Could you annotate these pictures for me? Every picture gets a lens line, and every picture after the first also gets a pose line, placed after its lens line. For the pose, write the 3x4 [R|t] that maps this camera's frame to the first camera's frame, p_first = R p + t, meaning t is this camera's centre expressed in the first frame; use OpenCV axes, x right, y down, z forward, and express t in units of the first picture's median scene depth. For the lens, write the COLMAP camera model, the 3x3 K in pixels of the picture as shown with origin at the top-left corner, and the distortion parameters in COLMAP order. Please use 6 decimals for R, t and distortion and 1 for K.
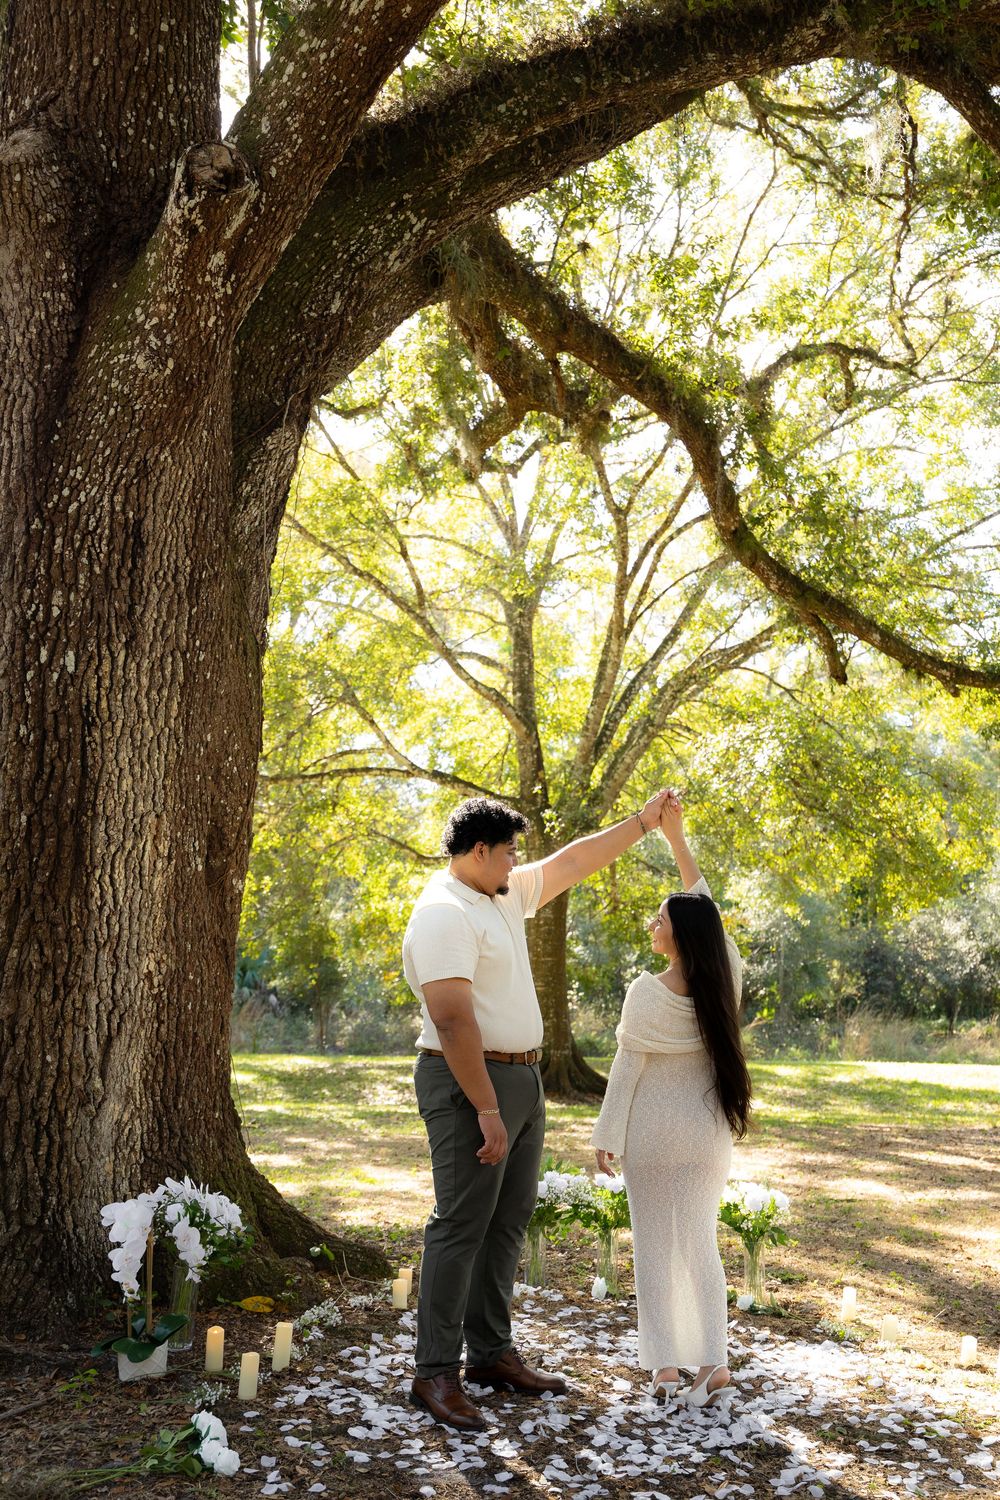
lens RADIAL K [[1482.7, 0, 563.1], [0, 1482.7, 781.6], [0, 0, 1]] dist [-0.004622, -0.014461]
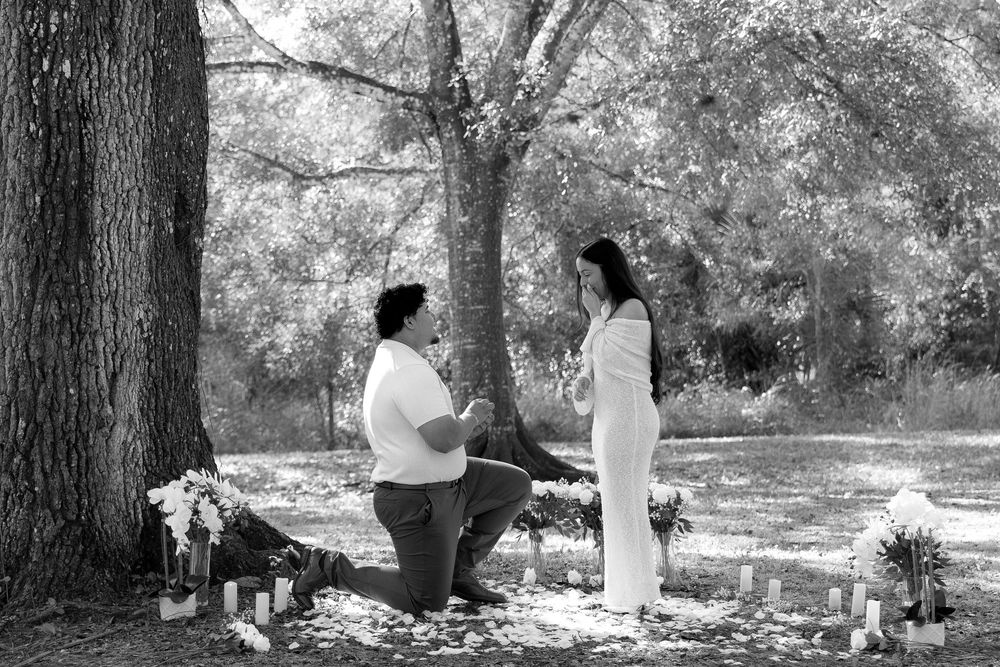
lens RADIAL K [[2530.7, 0, 500.0], [0, 2530.7, 333.5], [0, 0, 1]] dist [-0.101931, 0.421845]
pose [[0.998969, -0.045173, -0.004542, 0.017300], [0.045385, 0.991023, 0.125749, -0.084153], [-0.001179, -0.125826, 0.992052, -0.831349]]
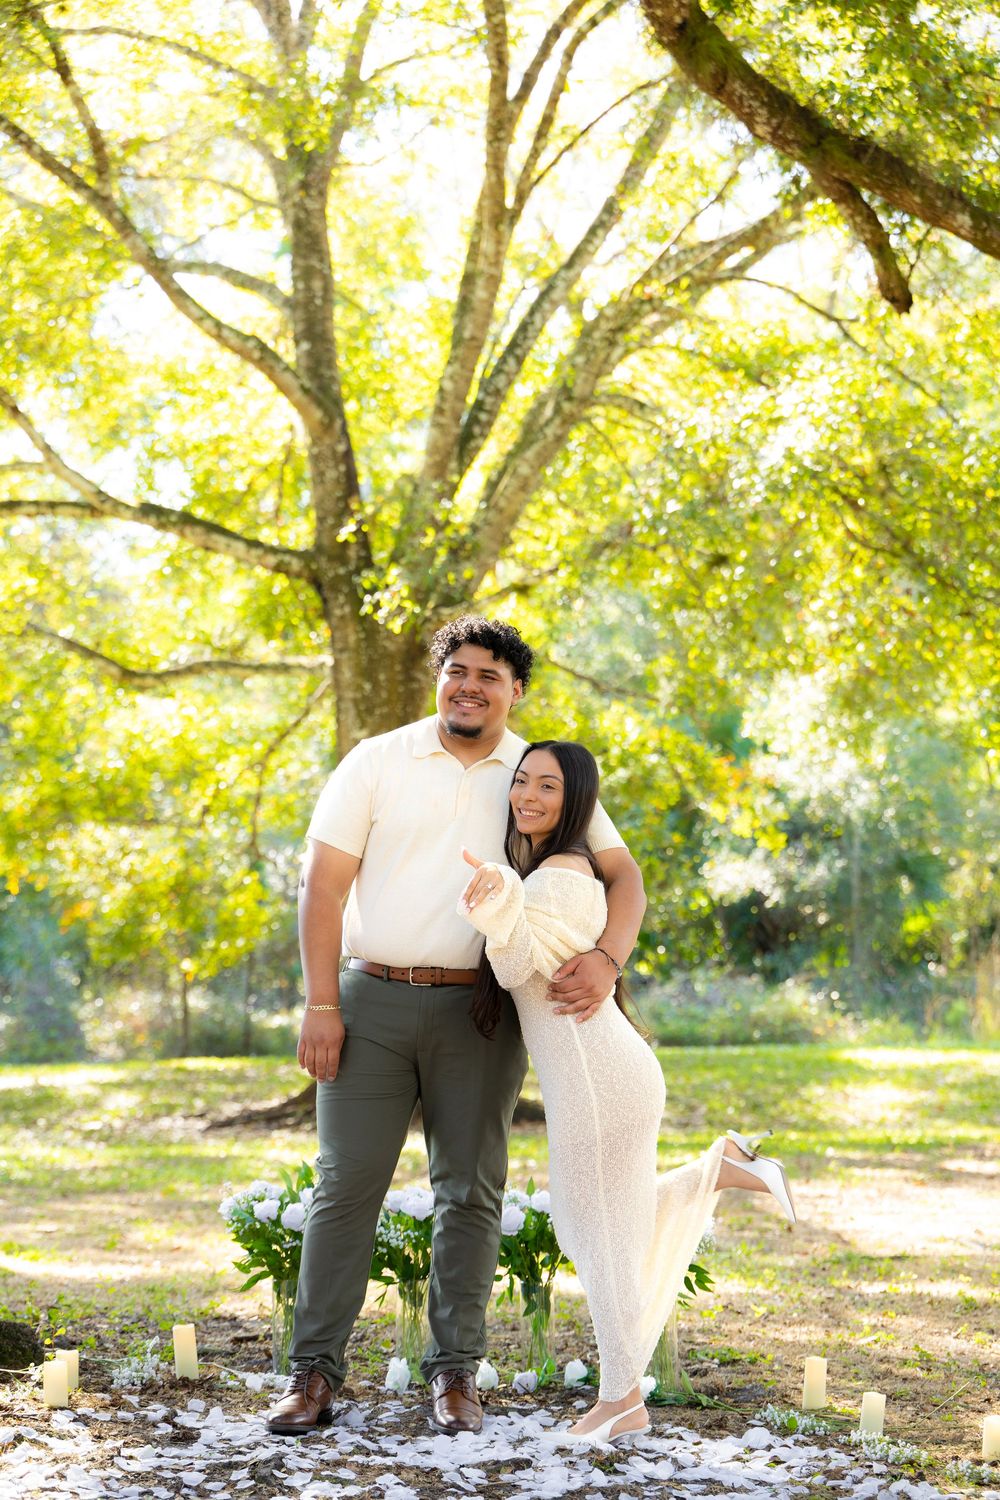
lens RADIAL K [[3082.1, 0, 498.8], [0, 3082.1, 795.3], [0, 0, 1]] dist [0.062341, 0.015418]
pose [[0.999319, -0.034185, 0.013887, 0.050155], [0.032751, 0.995138, 0.092888, -0.005286], [-0.016995, -0.092370, 0.995580, -0.198142]]
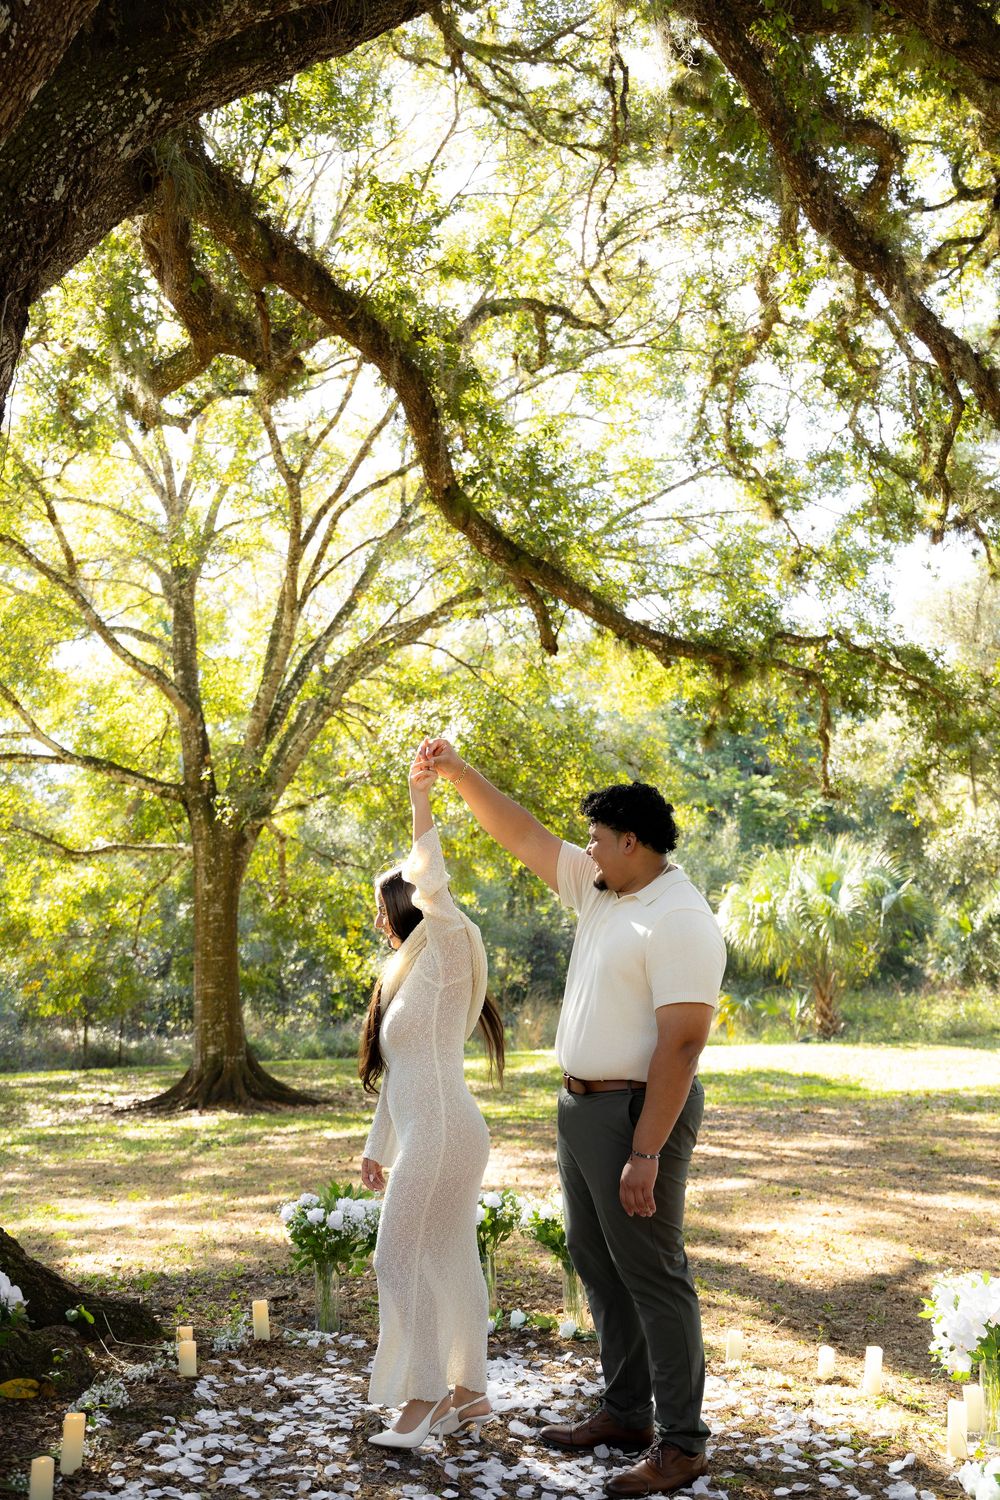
lens RADIAL K [[1527.6, 0, 501.1], [0, 1527.6, 769.8], [0, 0, 1]] dist [-0.008157, -0.026820]
pose [[0.979259, -0.016902, 0.201909, -0.085731], [0.016909, 0.999856, 0.001691, 0.011220], [-0.201908, 0.001758, 0.979403, 0.096672]]
